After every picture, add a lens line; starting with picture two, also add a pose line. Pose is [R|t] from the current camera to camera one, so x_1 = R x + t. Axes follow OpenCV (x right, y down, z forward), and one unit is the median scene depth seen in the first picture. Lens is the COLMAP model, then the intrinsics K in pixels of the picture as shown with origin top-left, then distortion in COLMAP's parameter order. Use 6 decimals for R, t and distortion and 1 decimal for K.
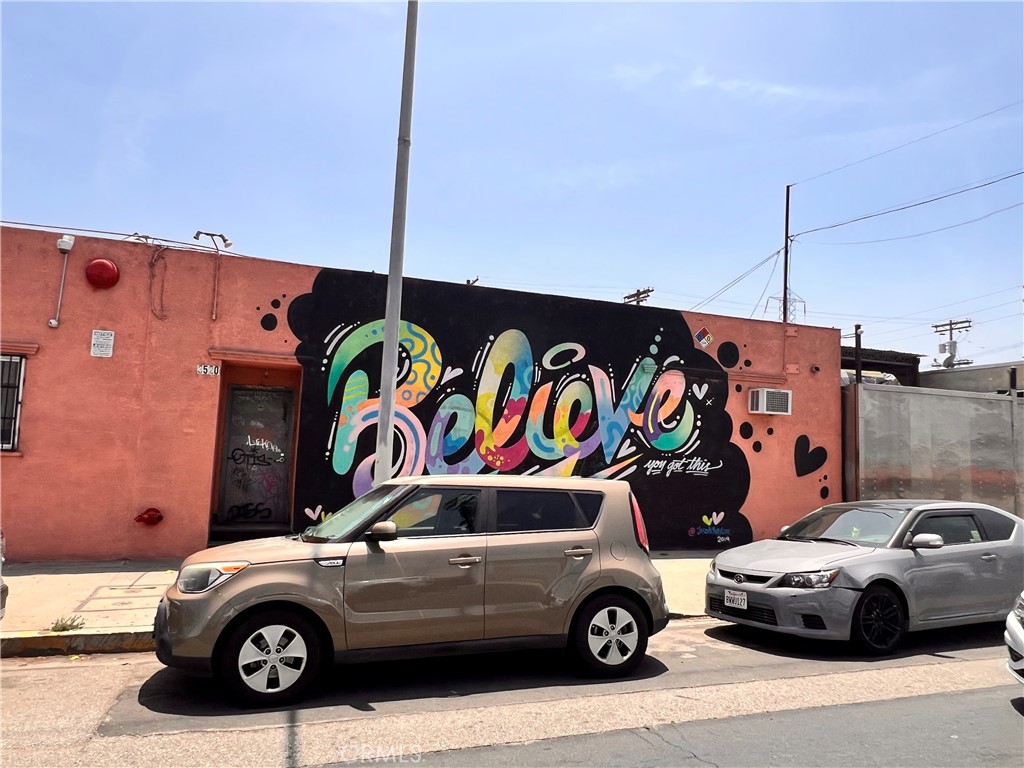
lens RADIAL K [[683.9, 0, 512.0], [0, 683.9, 384.0], [0, 0, 1]] dist [0.008744, -0.001070]
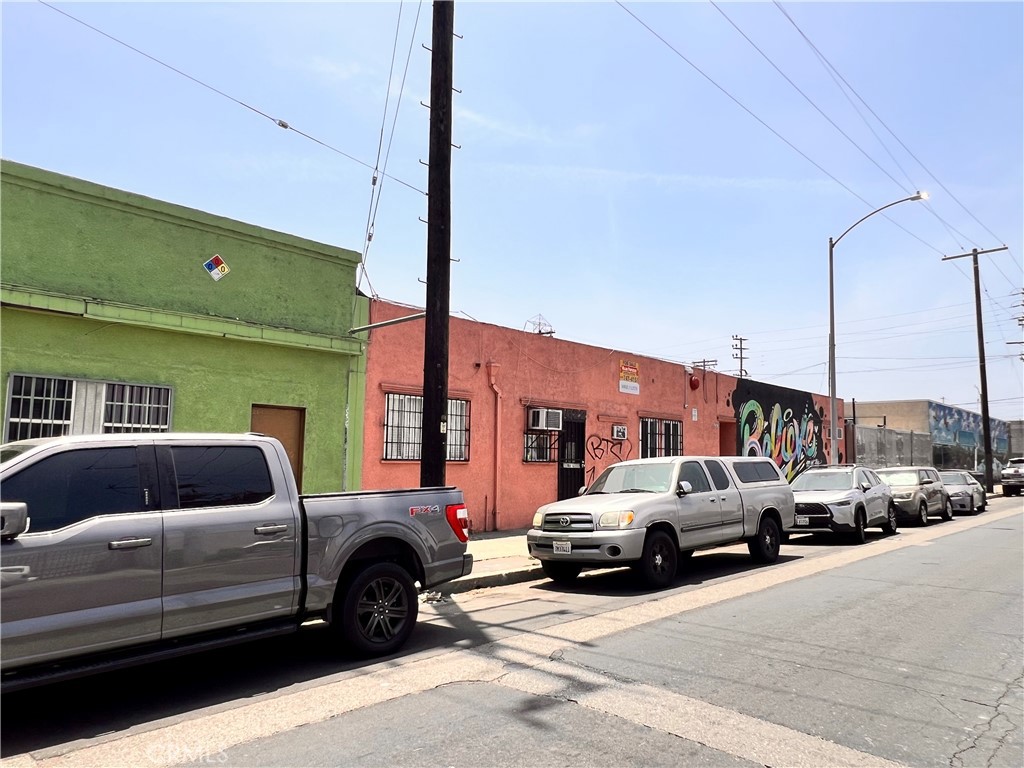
lens RADIAL K [[671.5, 0, 510.5], [0, 671.5, 400.0], [0, 0, 1]] dist [-0.001139, -0.000833]
pose [[0.899923, 0.014695, 0.435801, -1.659205], [-0.026158, 0.999451, 0.020315, -0.108049], [-0.435263, -0.029682, 0.899814, -0.561316]]
